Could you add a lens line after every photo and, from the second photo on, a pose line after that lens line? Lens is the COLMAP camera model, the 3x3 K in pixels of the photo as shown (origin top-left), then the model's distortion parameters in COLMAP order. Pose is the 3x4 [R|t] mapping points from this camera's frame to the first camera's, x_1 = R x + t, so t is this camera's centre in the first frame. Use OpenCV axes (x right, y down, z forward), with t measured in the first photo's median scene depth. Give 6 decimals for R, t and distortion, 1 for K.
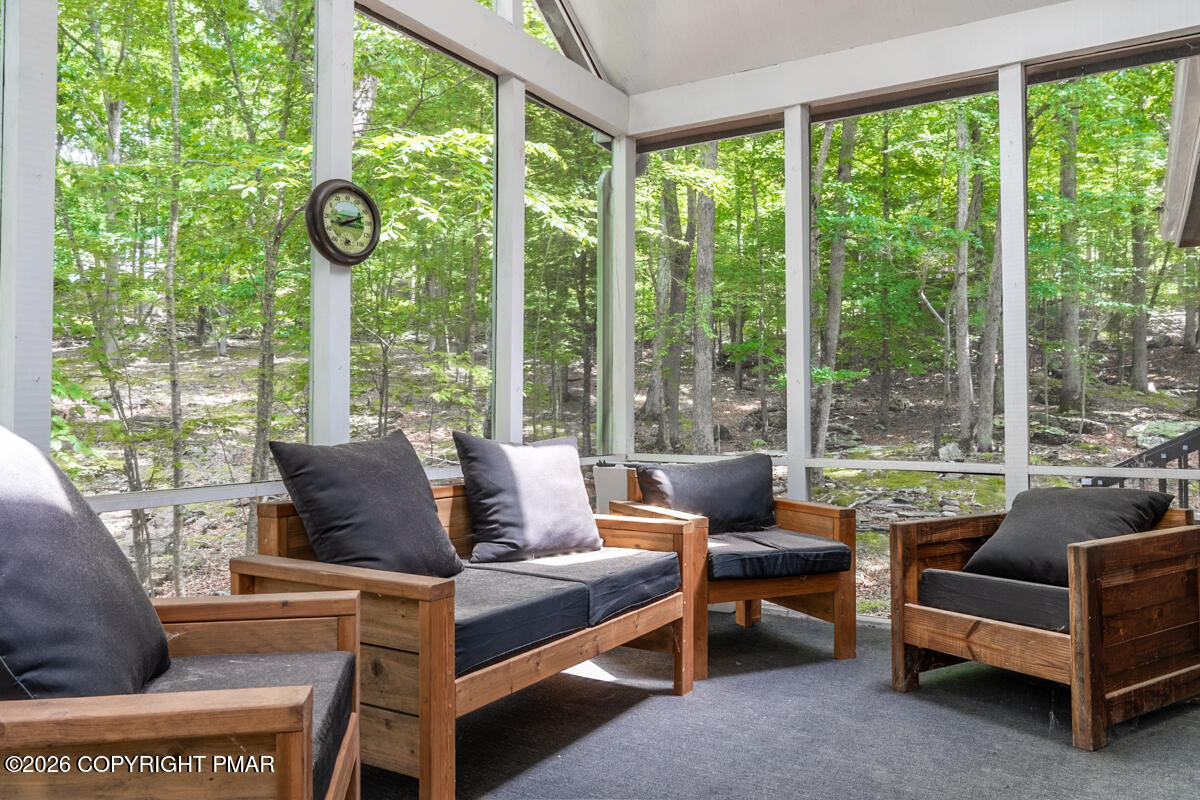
lens RADIAL K [[880.4, 0, 599.9], [0, 880.4, 397.9], [0, 0, 1]] dist [0.010087, 0.002374]
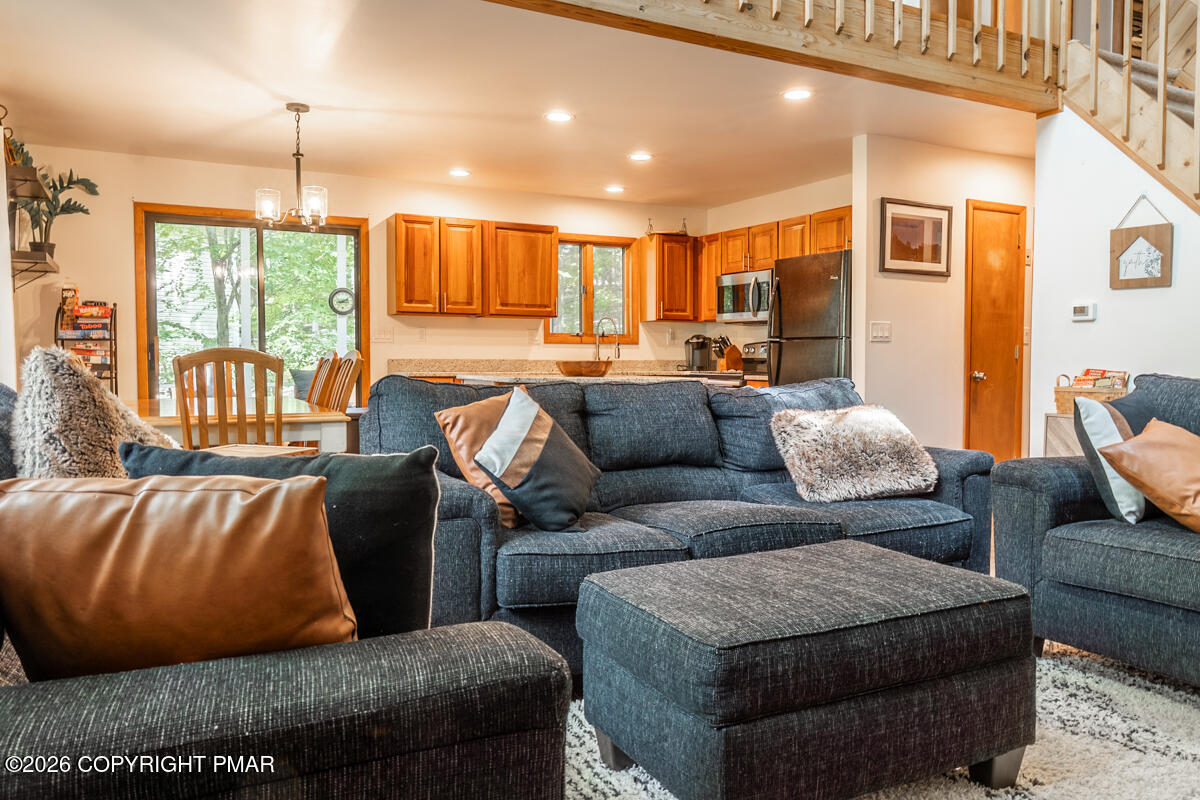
lens RADIAL K [[880.4, 0, 601.5], [0, 880.4, 399.9], [0, 0, 1]] dist [0.010087, 0.002374]
pose [[0.858488, 0.017234, -0.512544, 2.149602], [0.017546, 0.997863, 0.062942, -0.029455], [0.512533, -0.063028, 0.856351, -1.264224]]
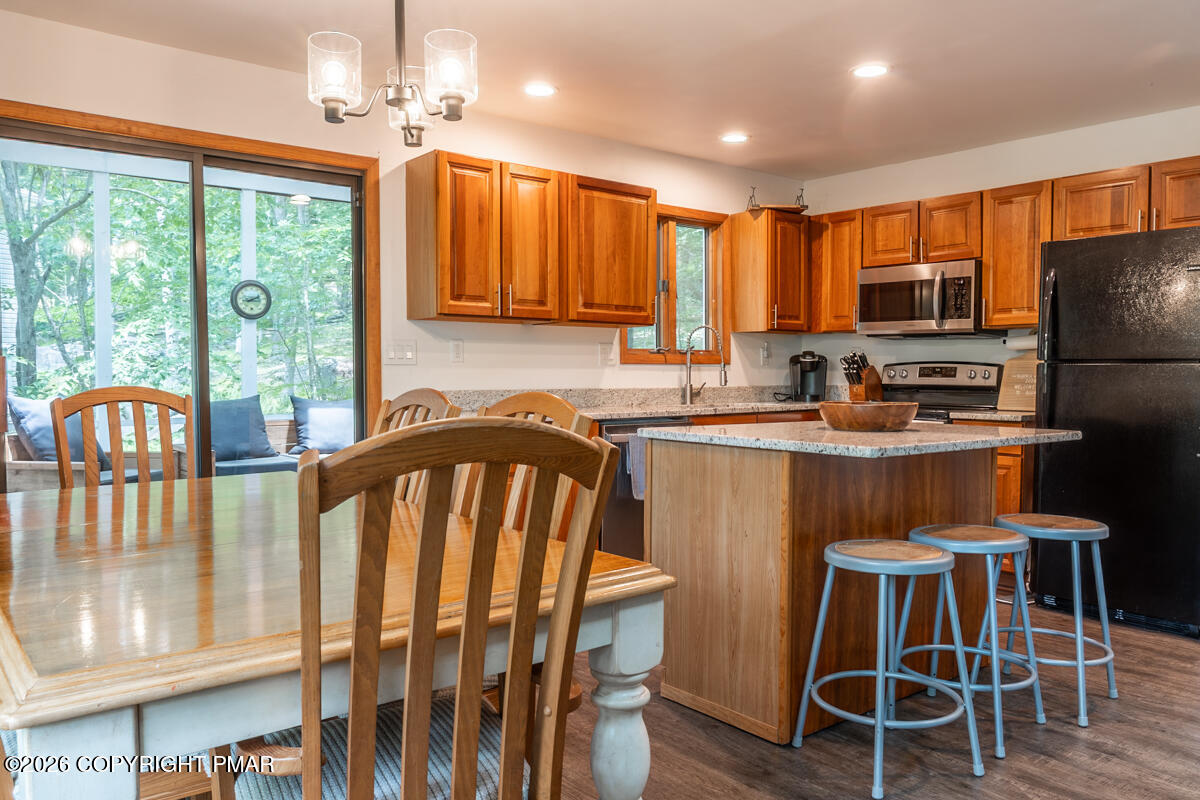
lens RADIAL K [[880.4, 0, 598.5], [0, 880.4, 398.4], [0, 0, 1]] dist [0.010087, 0.002374]
pose [[0.948691, 0.002758, -0.316192, 1.216969], [0.015172, 0.998413, 0.054228, -0.061481], [0.315840, -0.056243, 0.947144, -0.805962]]
